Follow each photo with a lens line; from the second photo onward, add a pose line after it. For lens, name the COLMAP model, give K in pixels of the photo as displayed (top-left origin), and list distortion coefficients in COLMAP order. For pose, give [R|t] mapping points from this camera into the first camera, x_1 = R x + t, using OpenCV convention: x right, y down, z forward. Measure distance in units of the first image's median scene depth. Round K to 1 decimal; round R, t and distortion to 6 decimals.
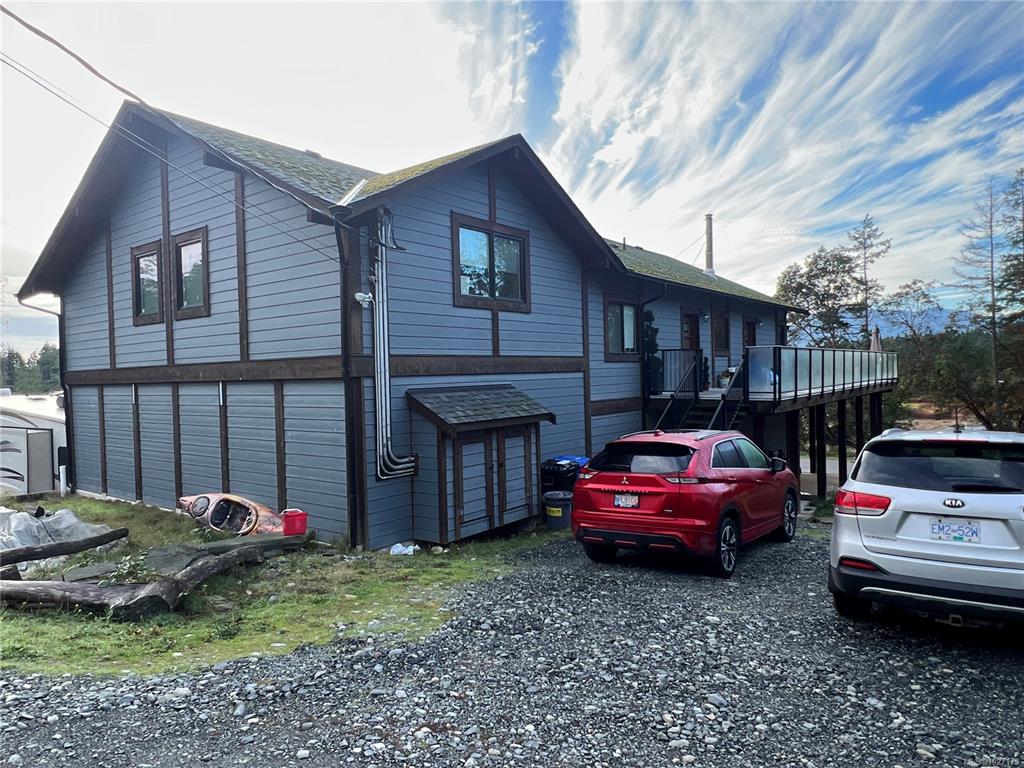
lens RADIAL K [[687.8, 0, 504.6], [0, 687.8, 392.5], [0, 0, 1]] dist [0.007147, -0.003811]
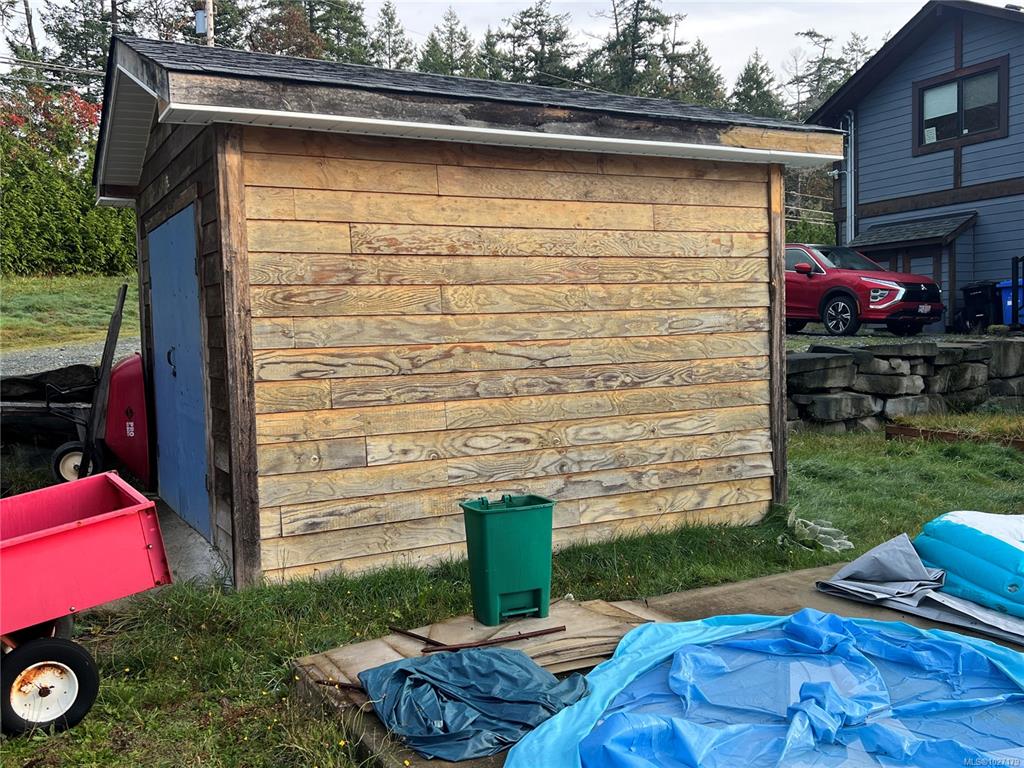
lens RADIAL K [[963.1, 0, 503.8], [0, 963.1, 385.9], [0, 0, 1]] dist [0.044382, 0.000000]
pose [[-0.408398, 0.090502, -0.908306, 1.803854], [0.018432, 0.995688, 0.090921, 0.114589], [0.912618, 0.020390, -0.408305, 0.973773]]
